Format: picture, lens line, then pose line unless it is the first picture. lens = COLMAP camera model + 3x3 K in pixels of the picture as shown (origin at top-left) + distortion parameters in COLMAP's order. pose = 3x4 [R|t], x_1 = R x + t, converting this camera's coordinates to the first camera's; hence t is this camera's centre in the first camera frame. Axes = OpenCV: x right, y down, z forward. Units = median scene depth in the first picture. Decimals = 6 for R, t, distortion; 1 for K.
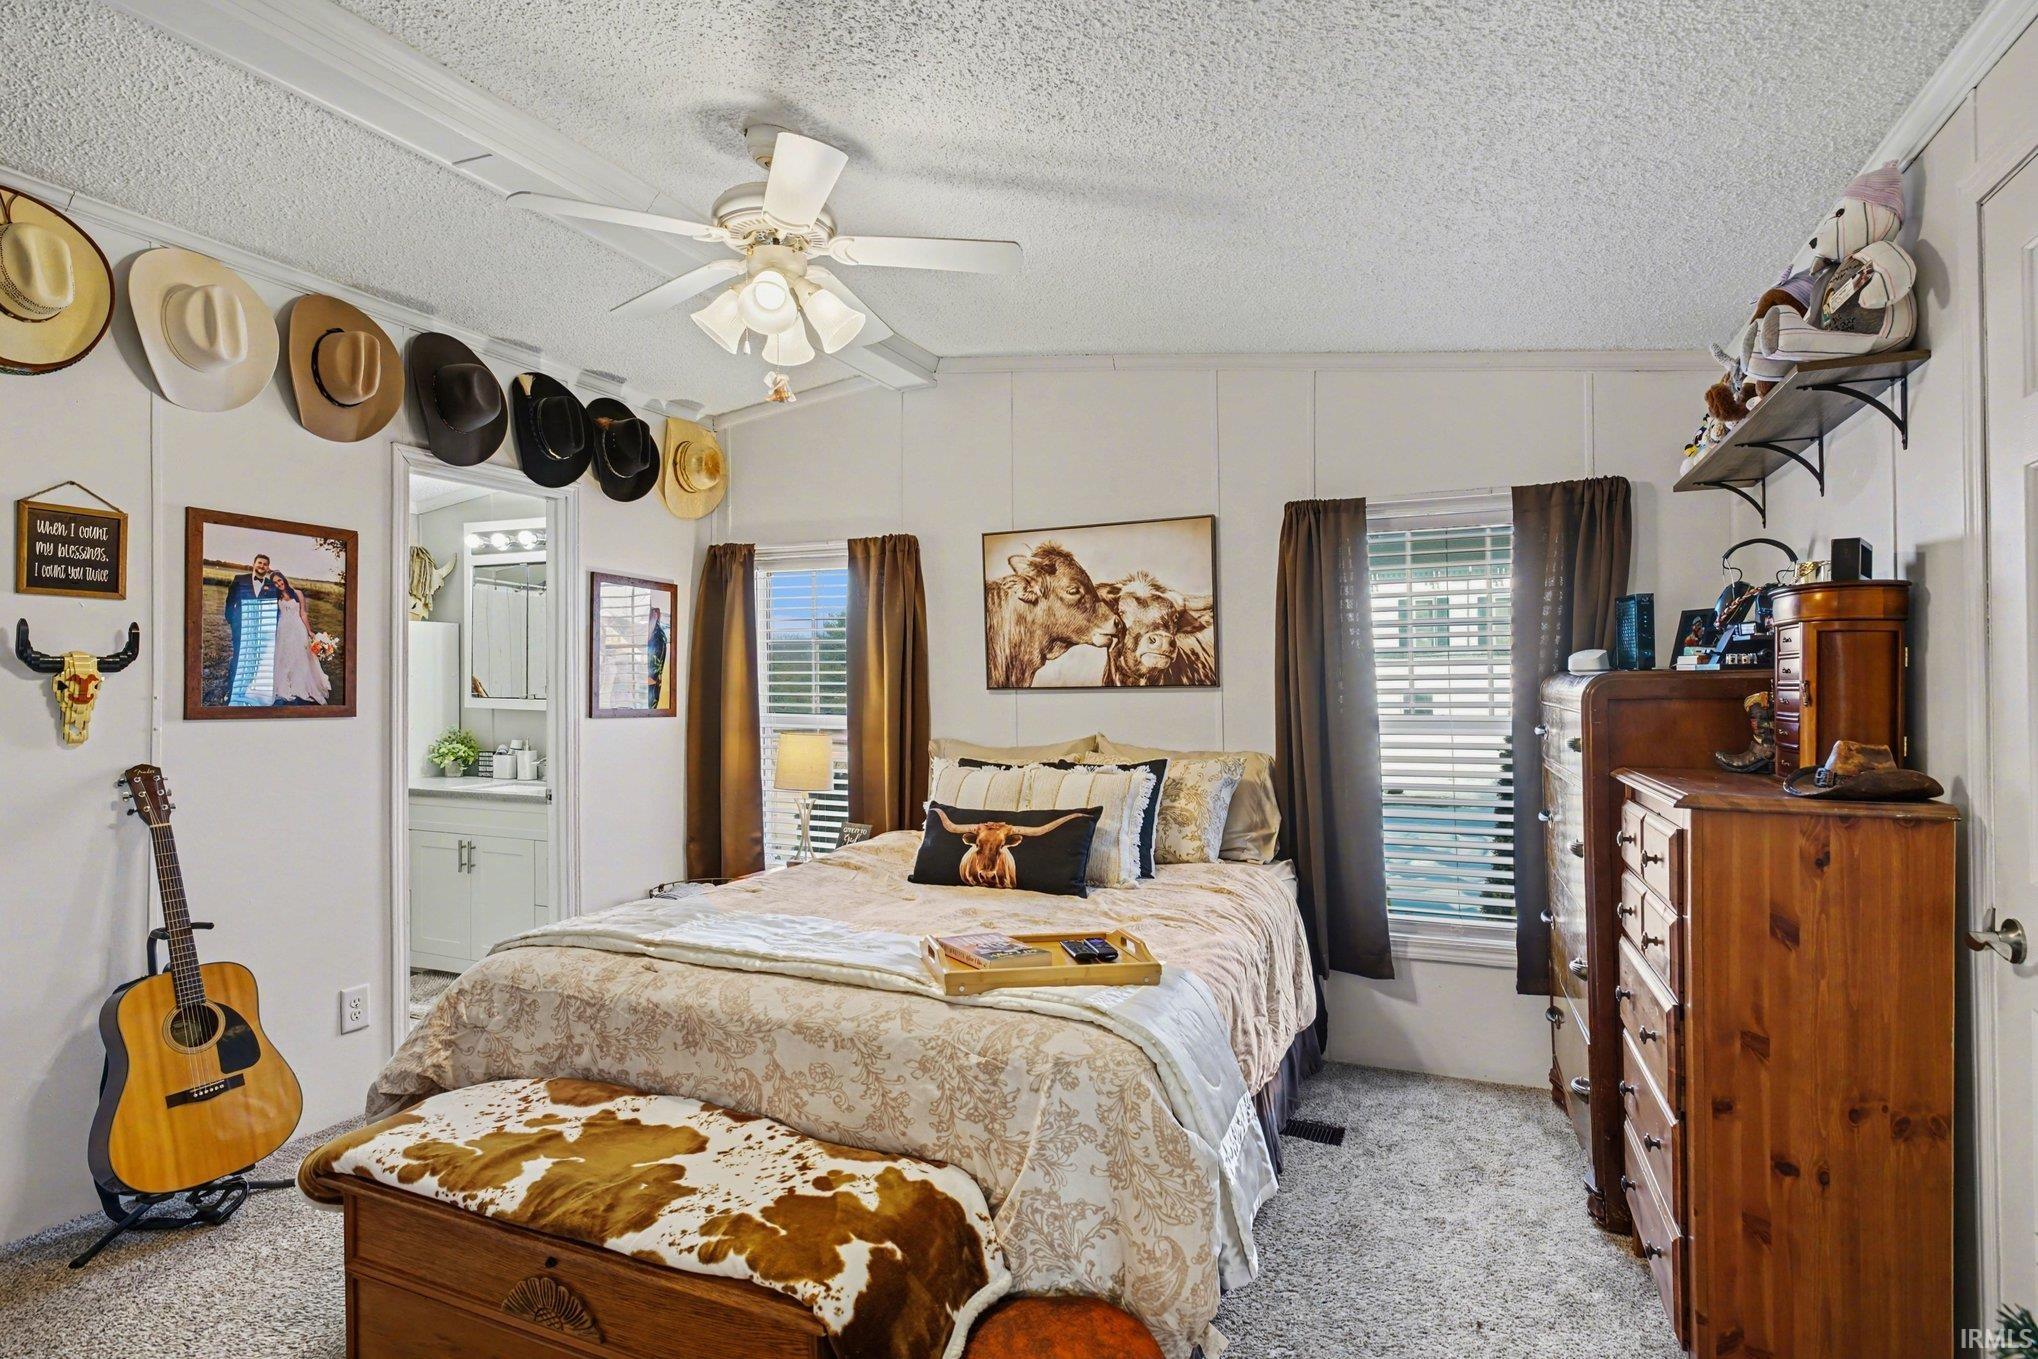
lens RADIAL K [[1007.3, 0, 1026.7], [0, 1007.3, 683.0], [0, 0, 1]] dist [-0.018459, -0.002559]
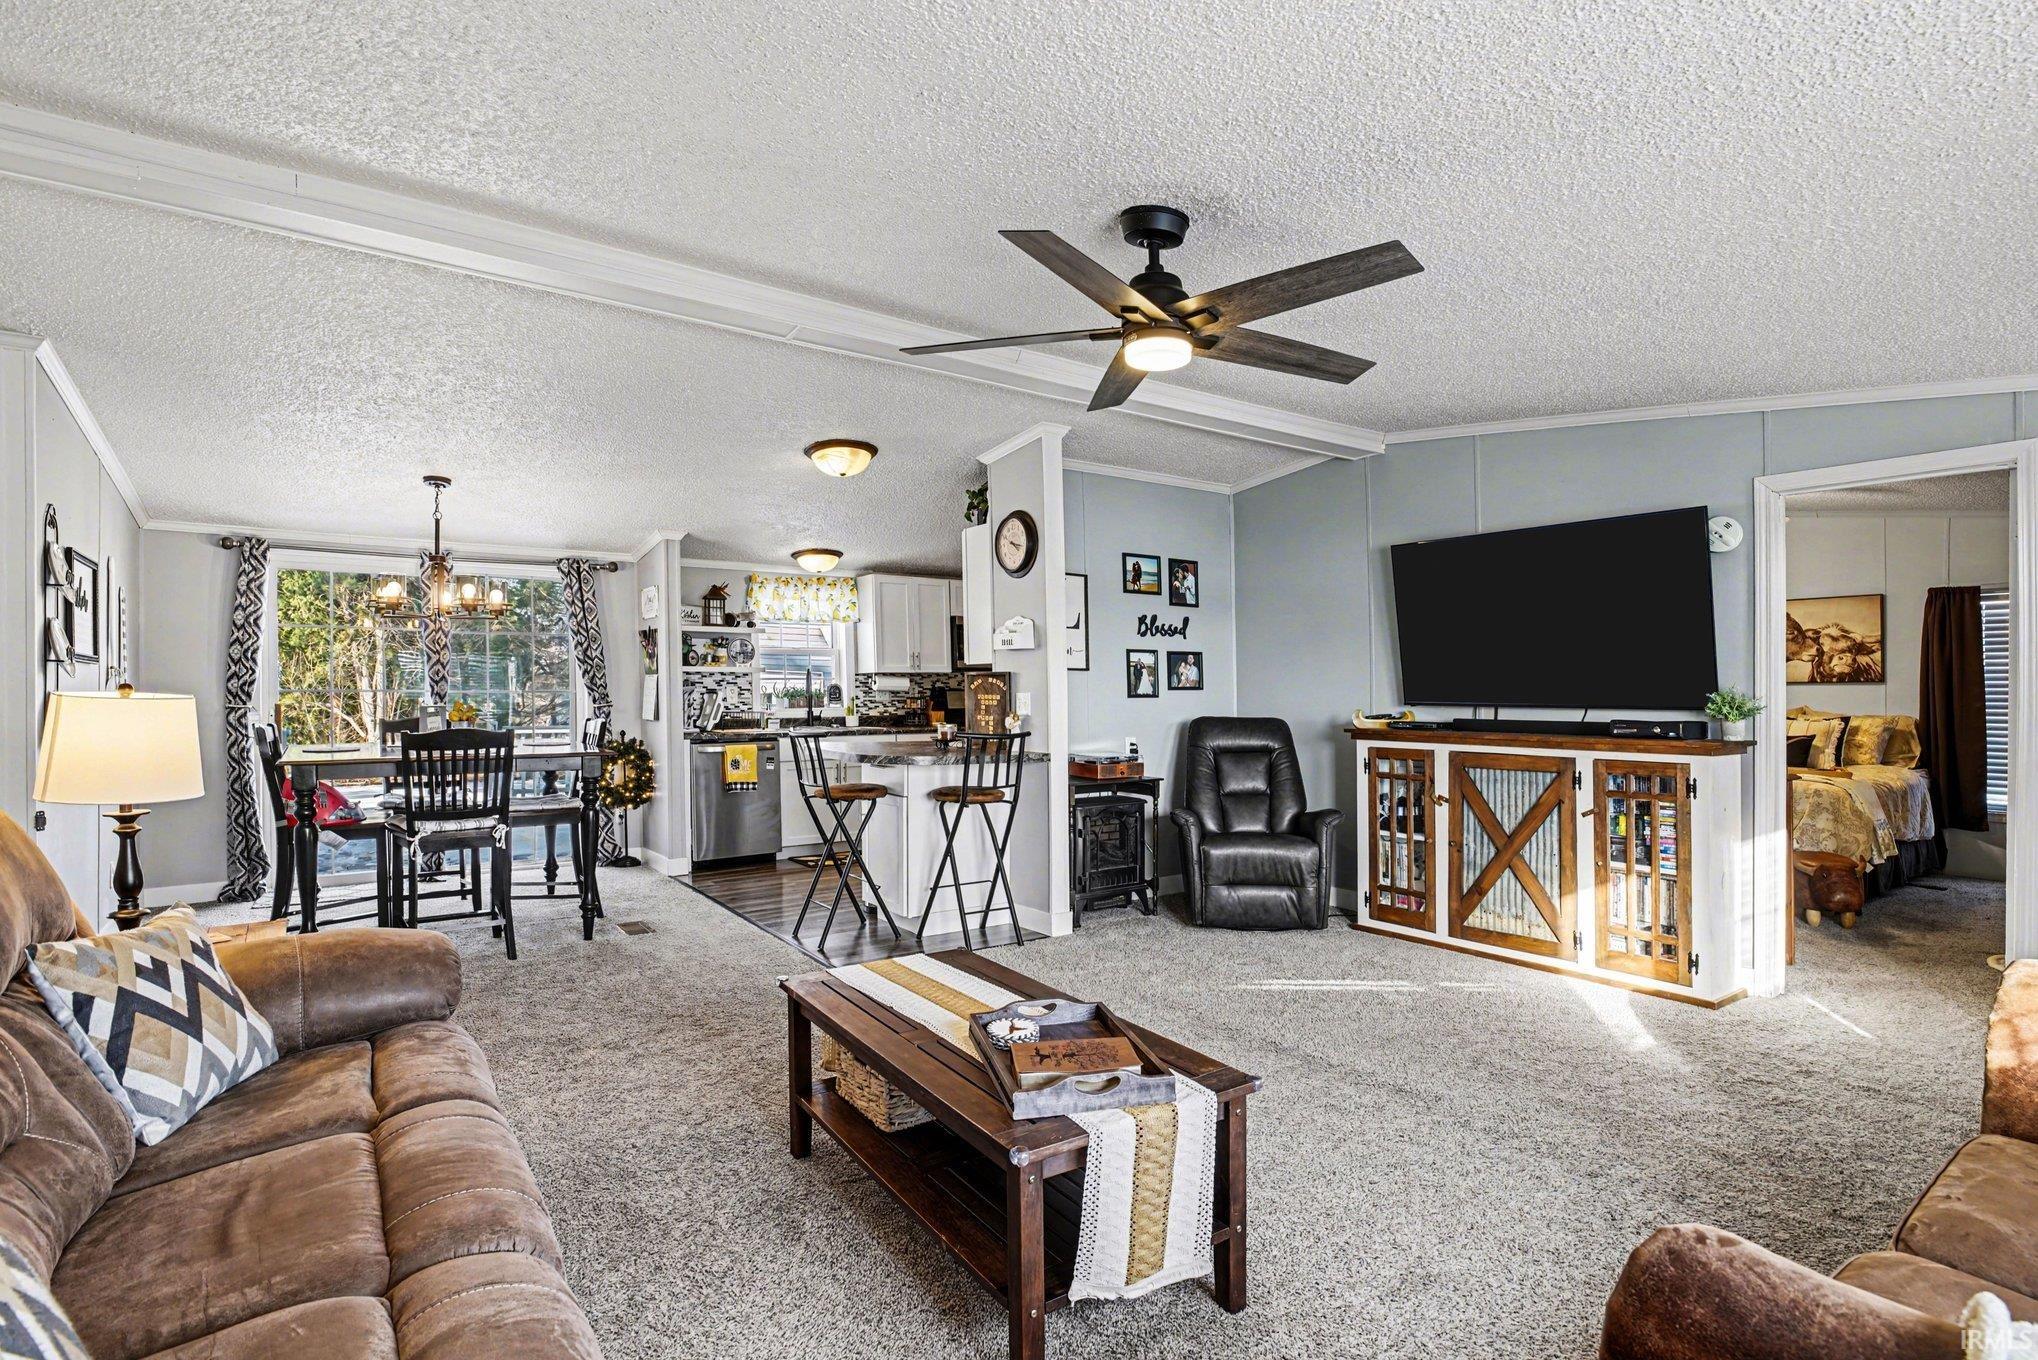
lens RADIAL K [[1007.3, 0, 1018.0], [0, 1007.3, 695.2], [0, 0, 1]] dist [-0.018459, -0.002559]
pose [[0.854756, 0.013697, -0.518849, -0.239069], [-0.003437, 0.999779, 0.020730, -0.005867], [0.519018, -0.015935, 0.854614, -1.472634]]
